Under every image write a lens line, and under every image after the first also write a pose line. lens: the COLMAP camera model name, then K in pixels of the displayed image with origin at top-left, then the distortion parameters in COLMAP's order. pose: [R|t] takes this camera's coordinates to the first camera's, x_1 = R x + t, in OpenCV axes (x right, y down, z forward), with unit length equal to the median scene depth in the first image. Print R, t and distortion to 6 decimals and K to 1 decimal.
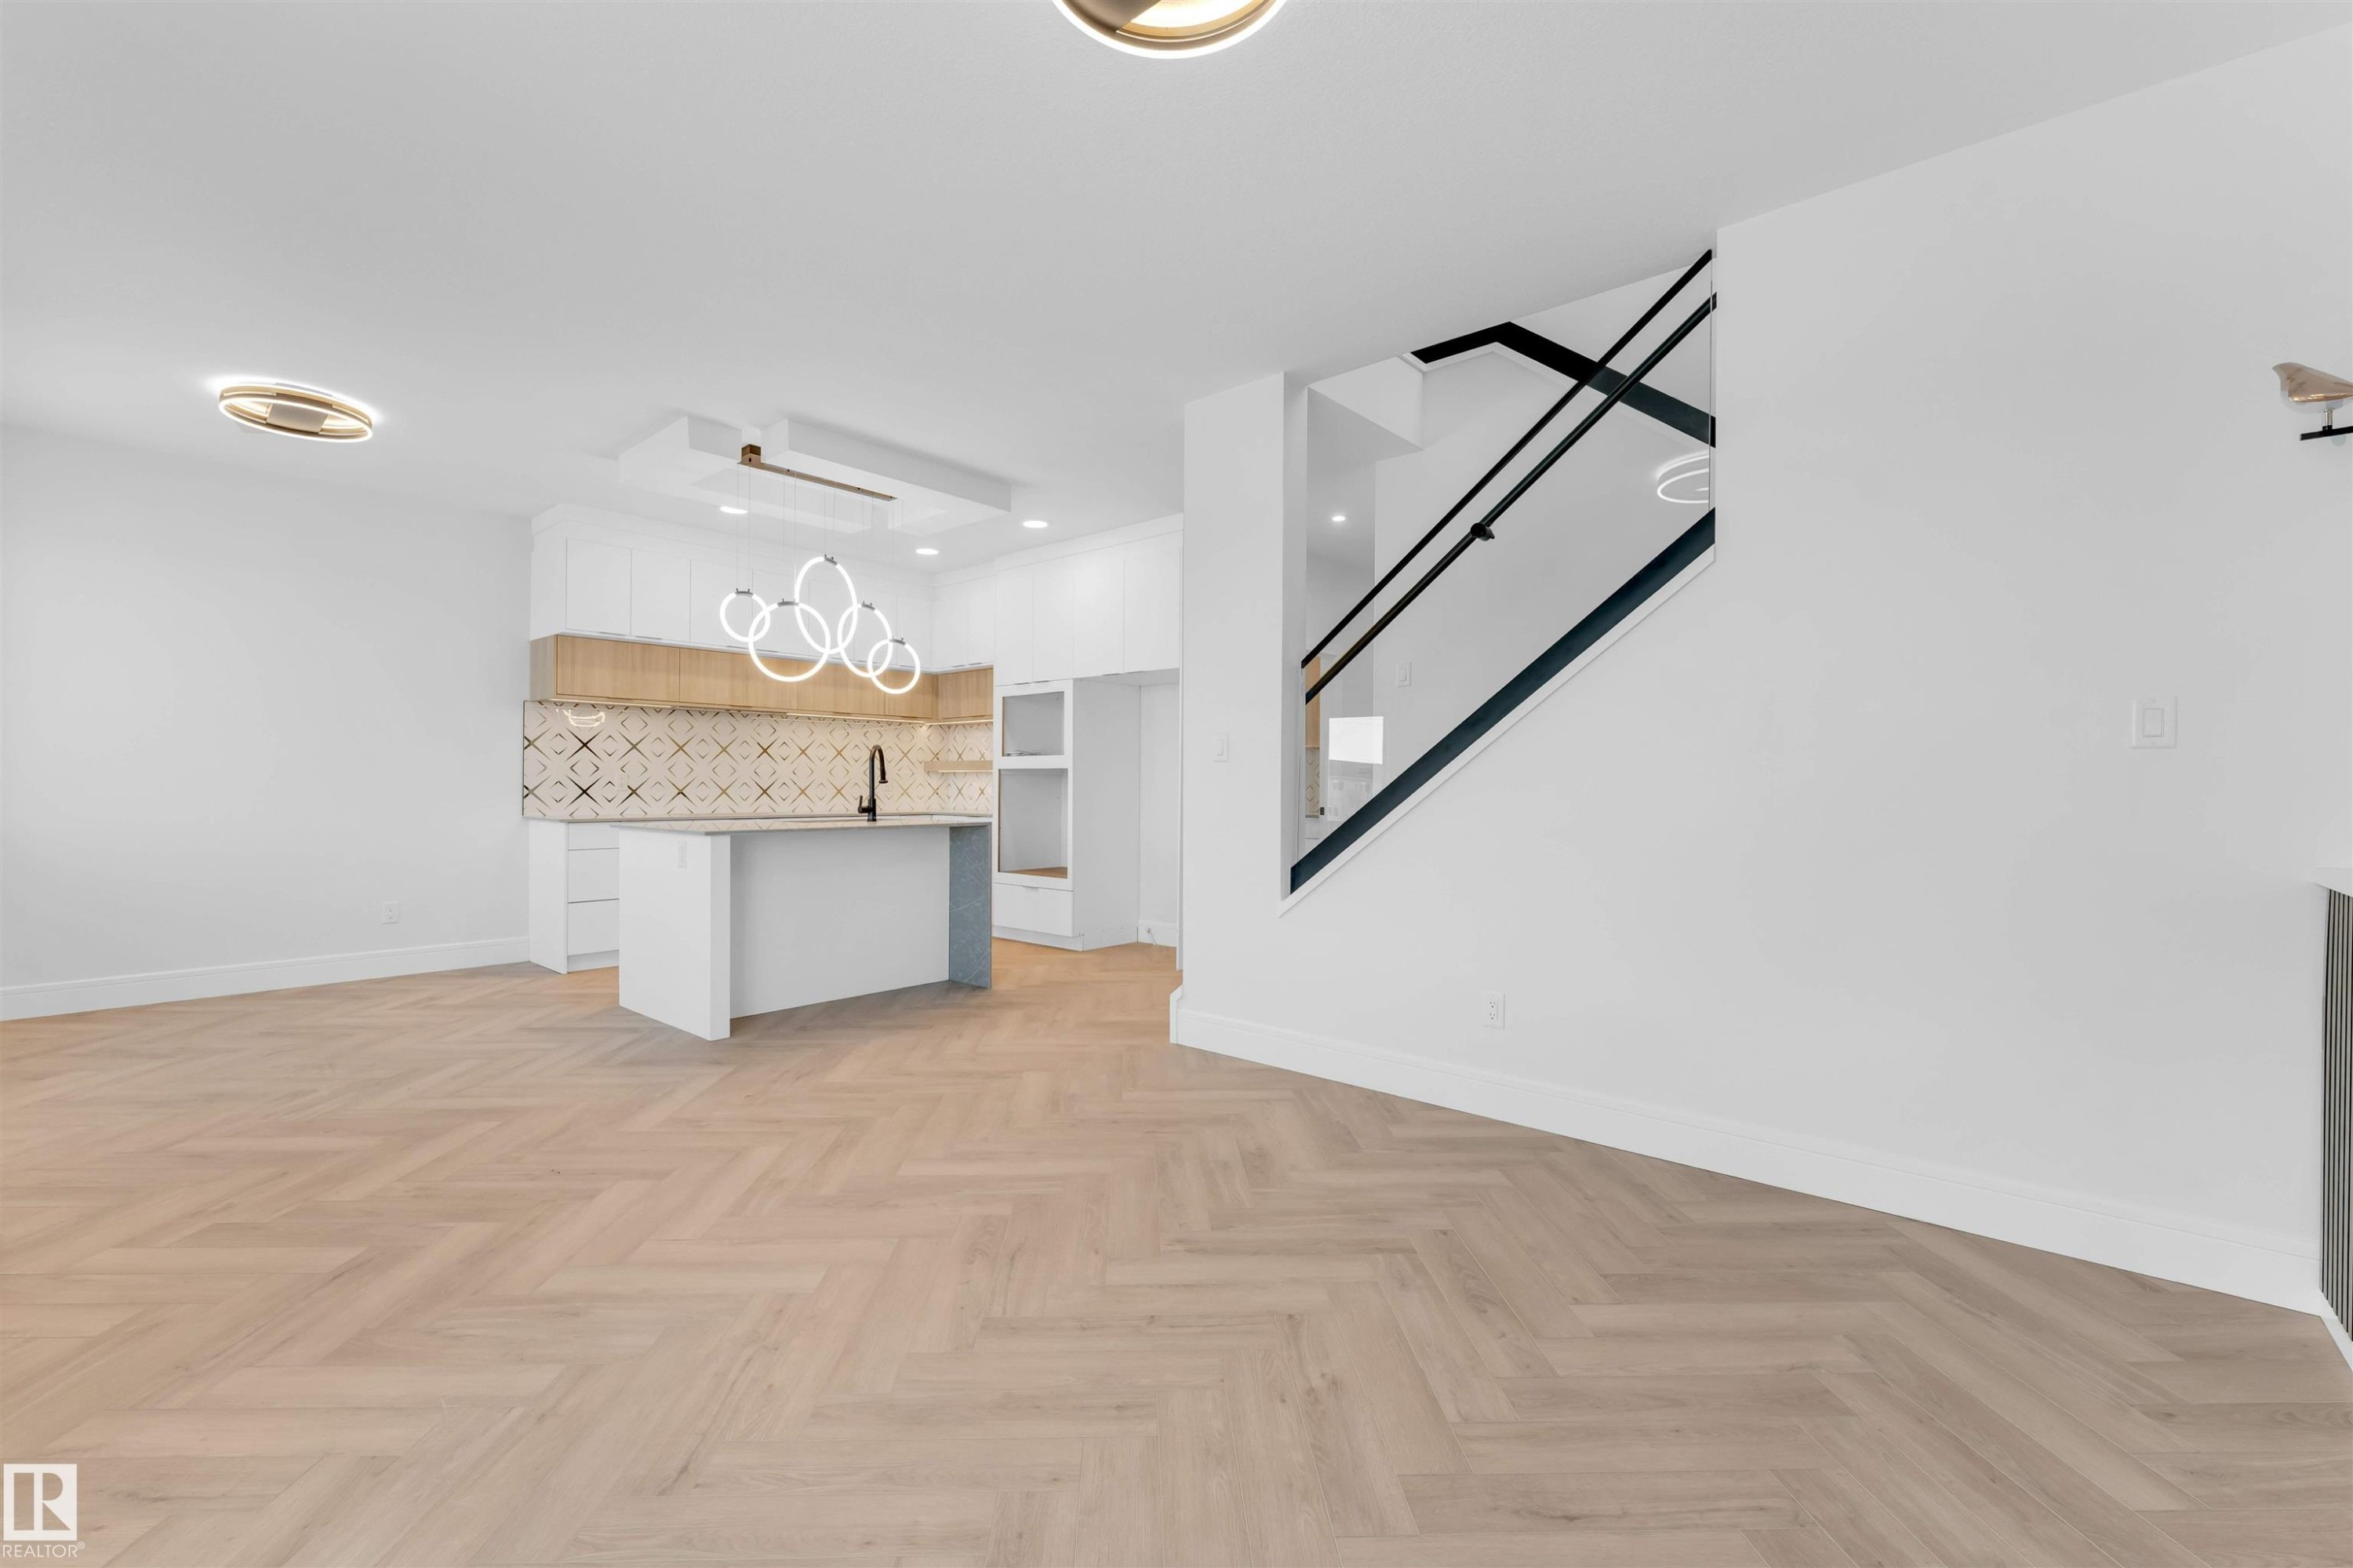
lens RADIAL K [[981.9, 0, 1153.4], [0, 981.9, 786.5], [0, 0, 1]] dist [-0.000117, -0.000219]
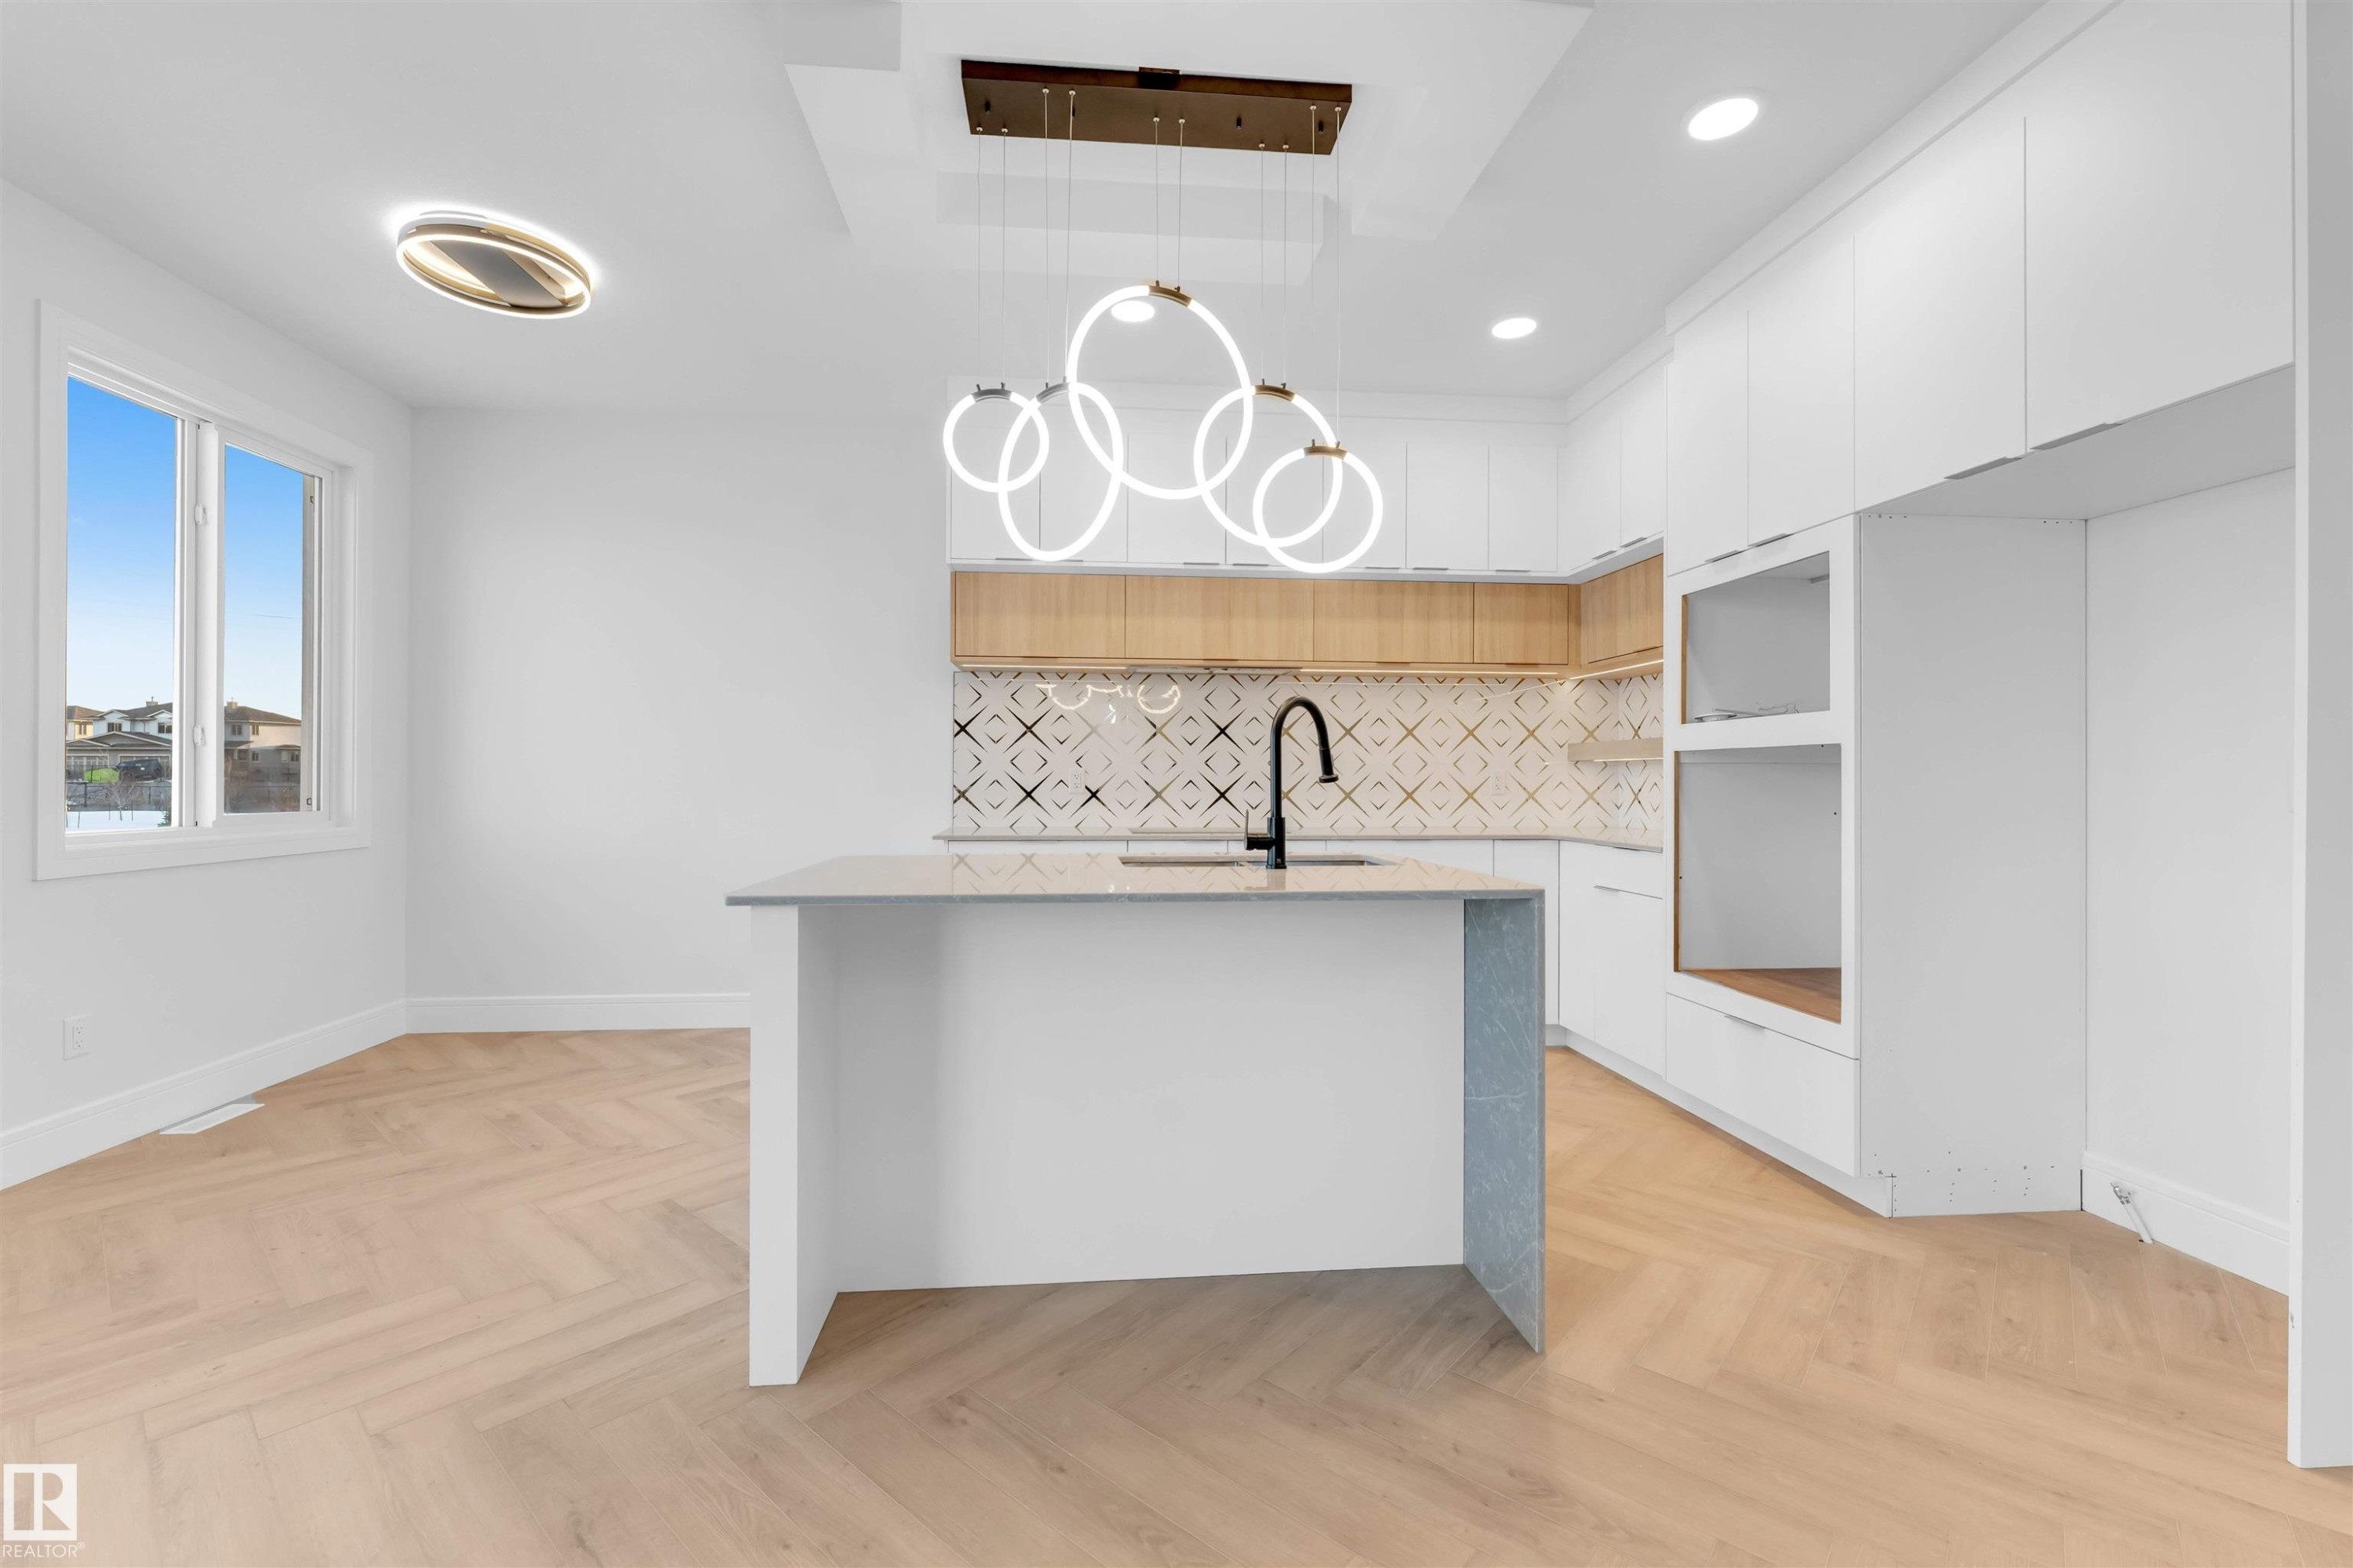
lens RADIAL K [[985.1, 0, 1165.4], [0, 985.1, 777.6], [0, 0, 1]] dist [-0.002453, 0.000202]
pose [[0.731329, -0.004406, -0.682011, -0.017231], [-0.000601, 0.999975, -0.007105, -0.002109], [0.682025, 0.005607, 0.731308, 0.565675]]
